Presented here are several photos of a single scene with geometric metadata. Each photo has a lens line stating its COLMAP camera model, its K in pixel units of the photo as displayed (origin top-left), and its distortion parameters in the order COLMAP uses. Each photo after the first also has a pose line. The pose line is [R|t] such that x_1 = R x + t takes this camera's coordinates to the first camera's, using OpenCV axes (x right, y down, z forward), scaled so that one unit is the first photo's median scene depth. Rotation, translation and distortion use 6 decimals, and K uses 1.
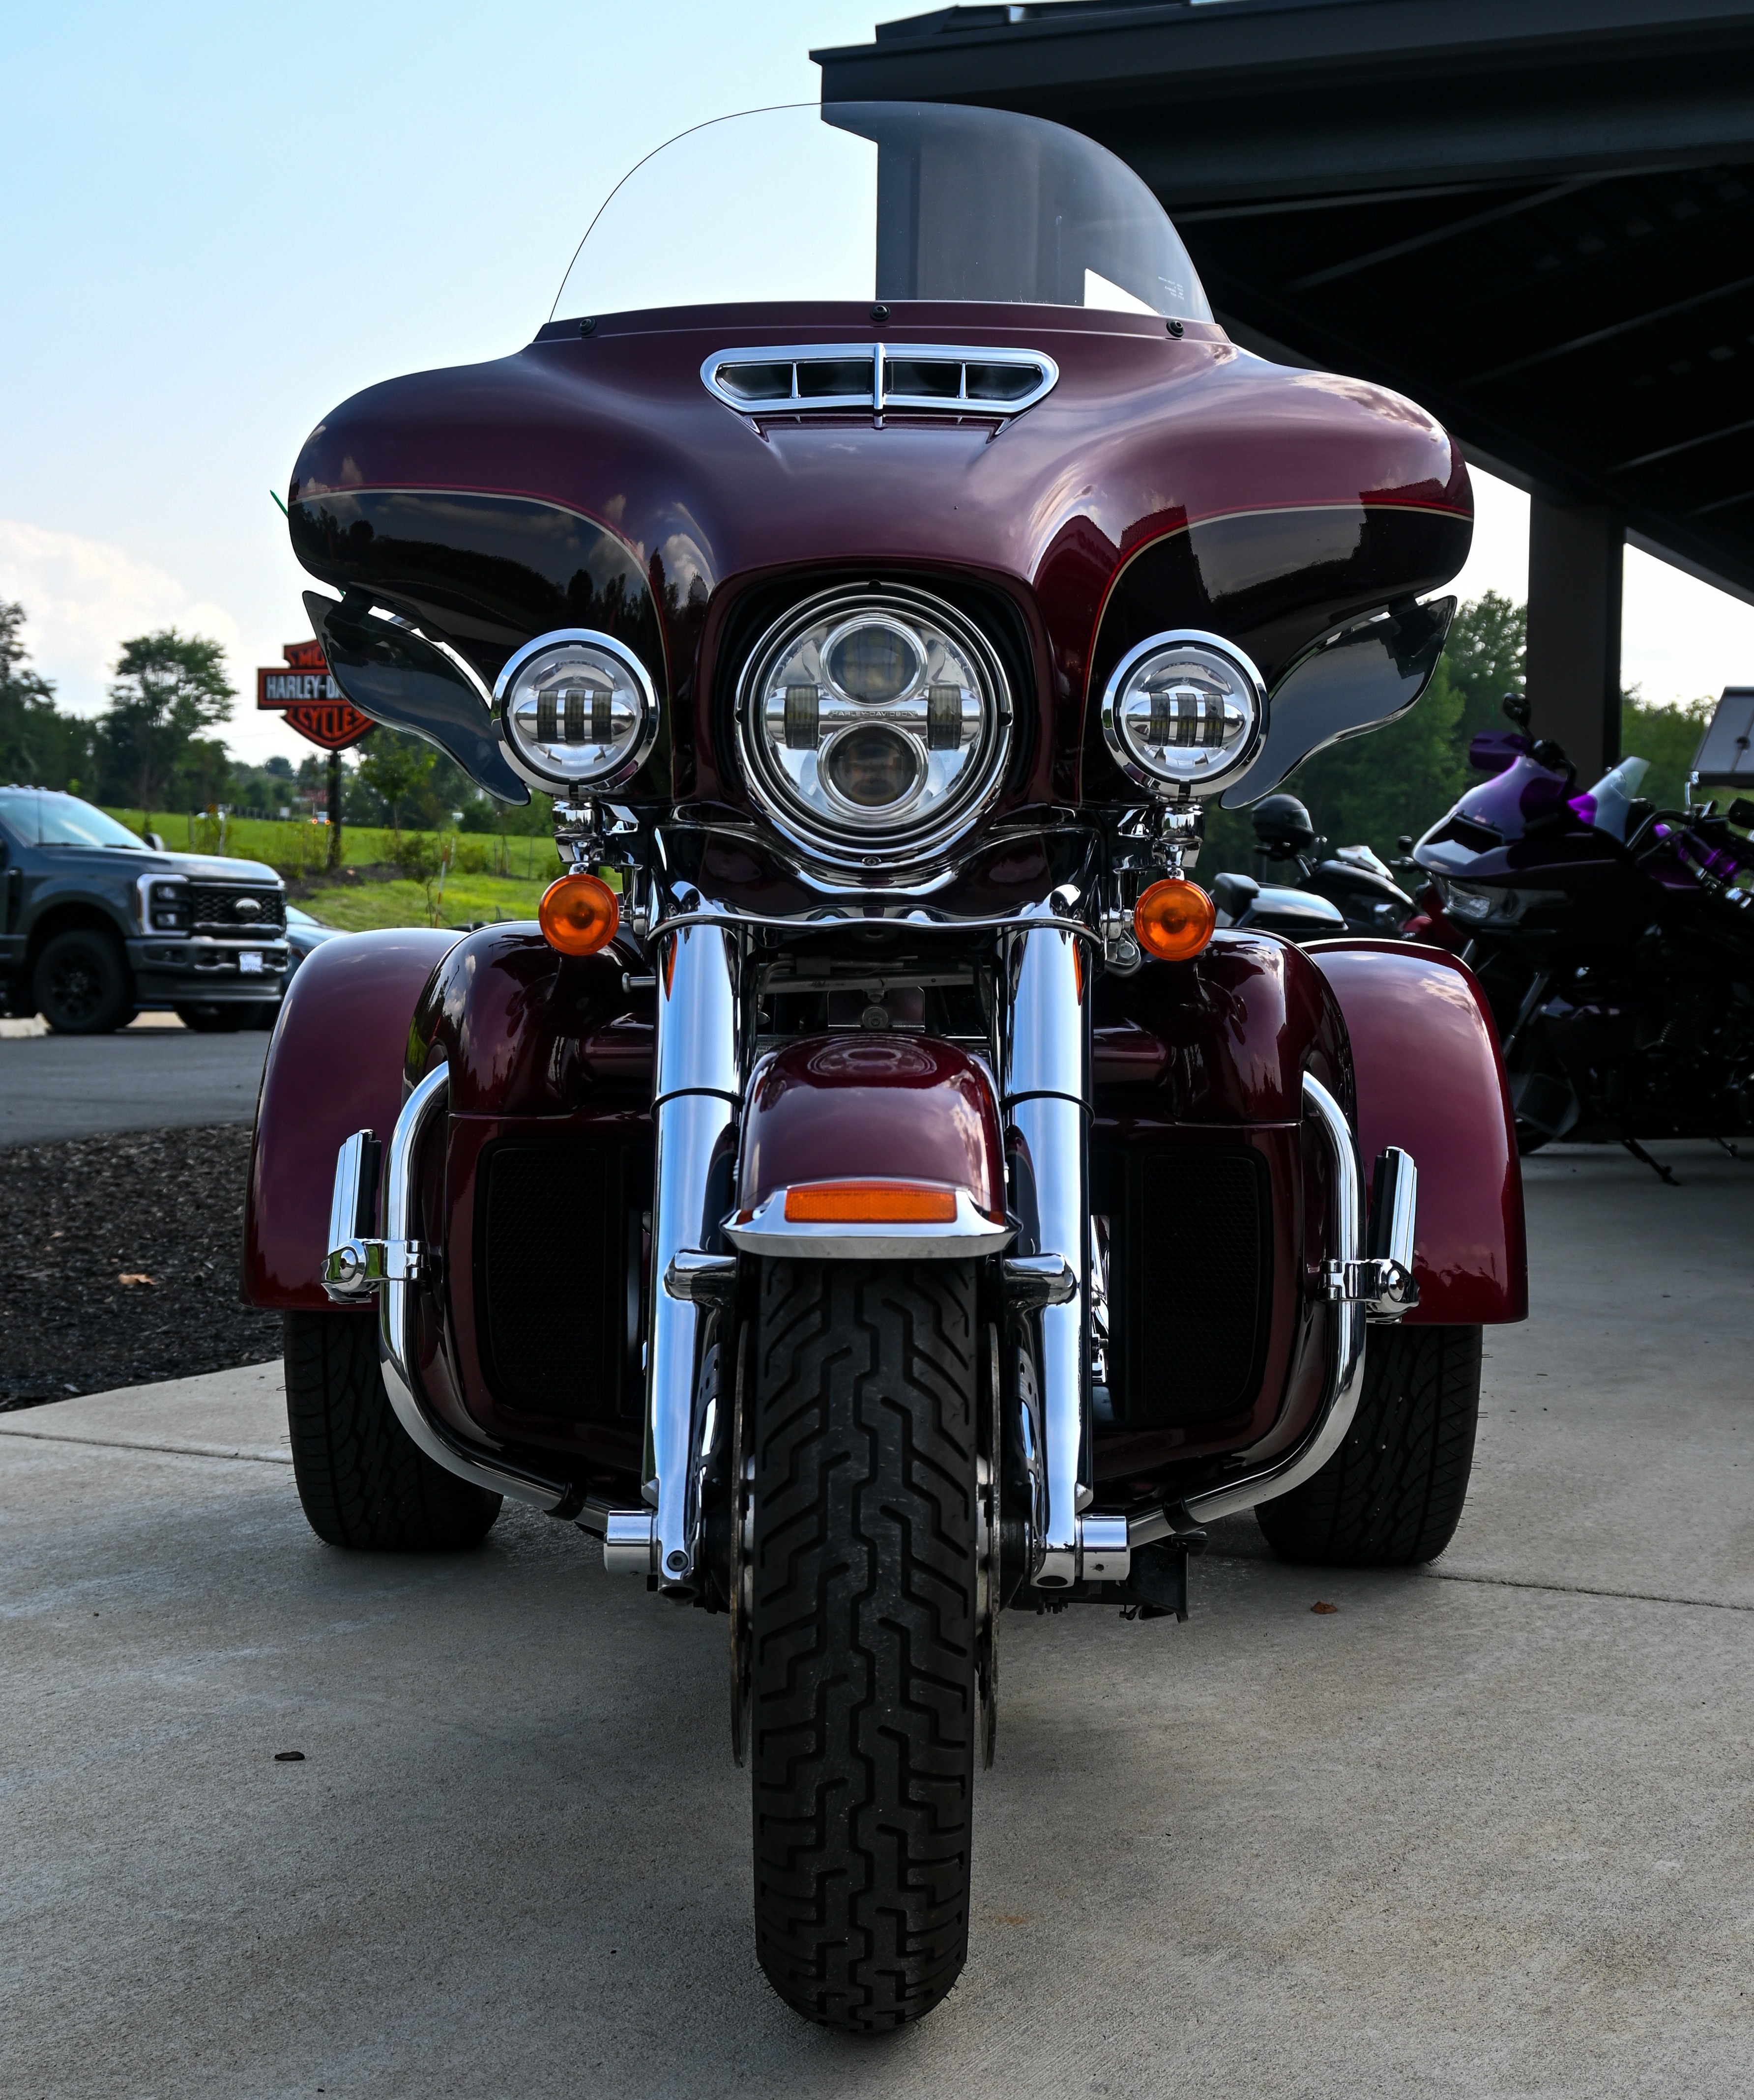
lens RADIAL K [[3506.2, 0, 876.4], [0, 3506.2, 1046.8], [0, 0, 1]] dist [-0.017140, 0.000000]
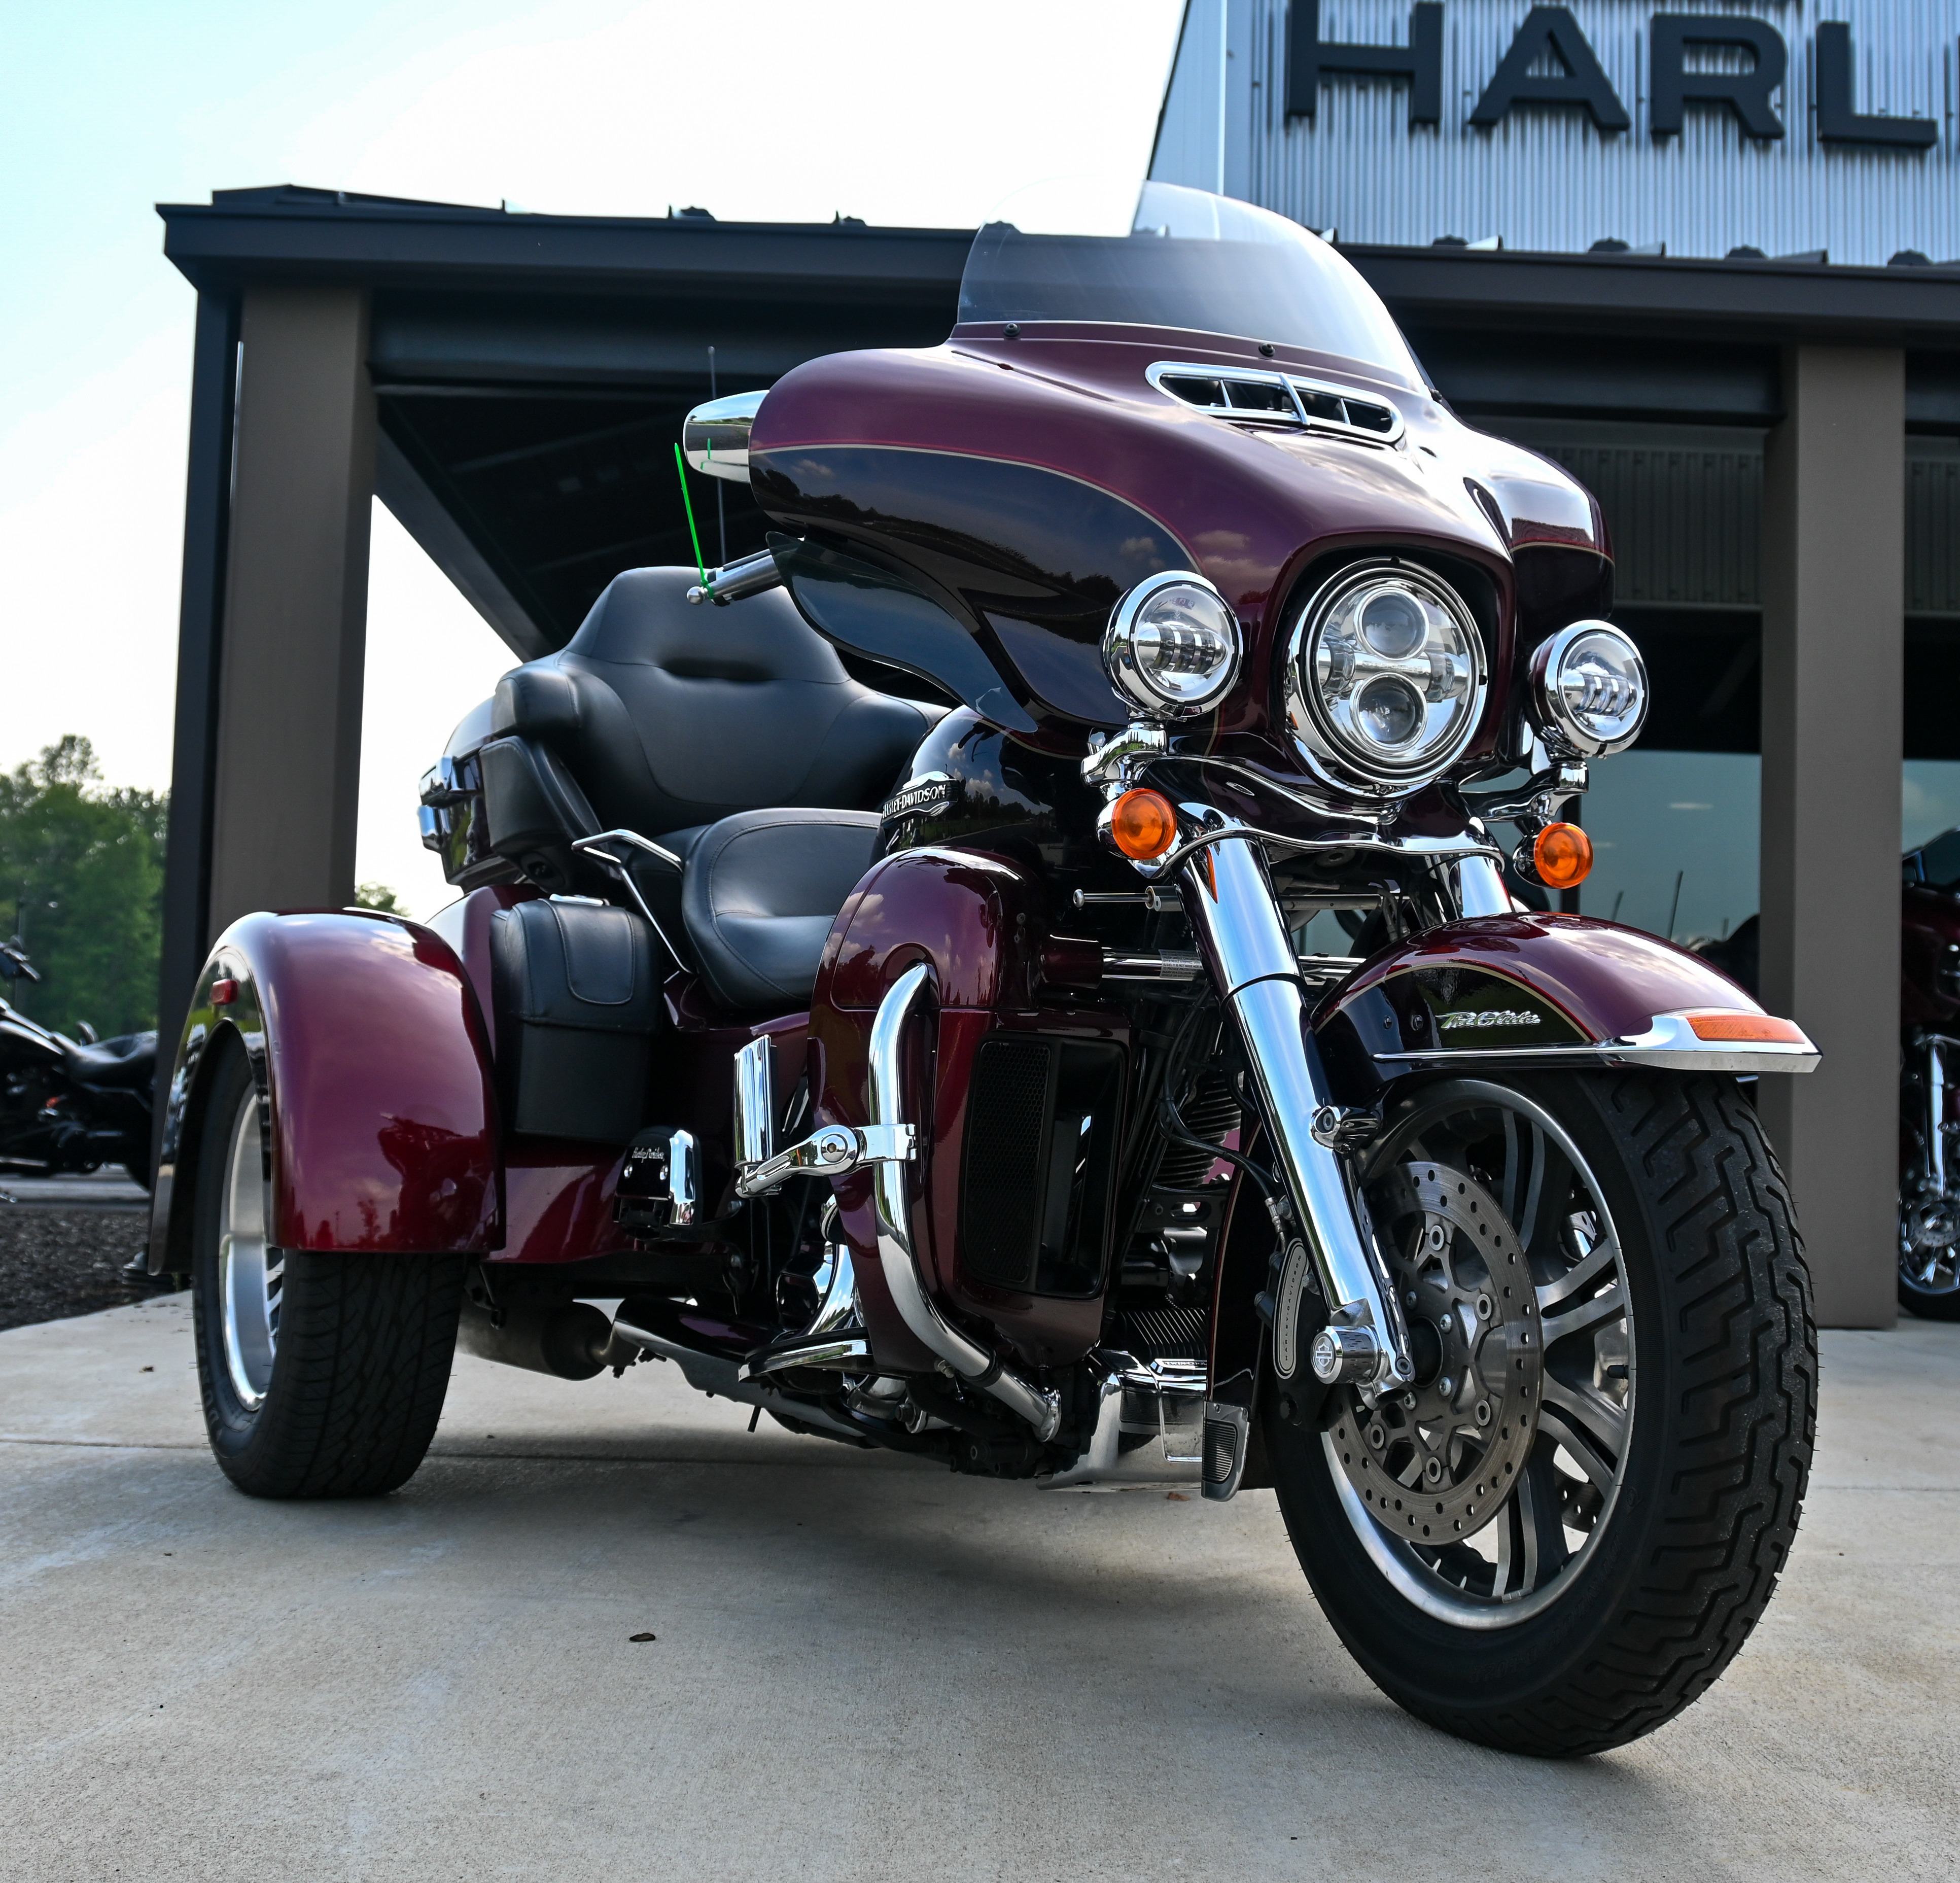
lens RADIAL K [[3000.3, 0, 980.2], [0, 3000.3, 941.8], [0, 0, 1]] dist [-0.076420, 0.000000]
pose [[0.889403, 0.036022, 0.455702, -0.585906], [0.002539, 0.996486, -0.083724, 0.083349], [-0.457117, 0.075621, 0.886186, 0.167978]]
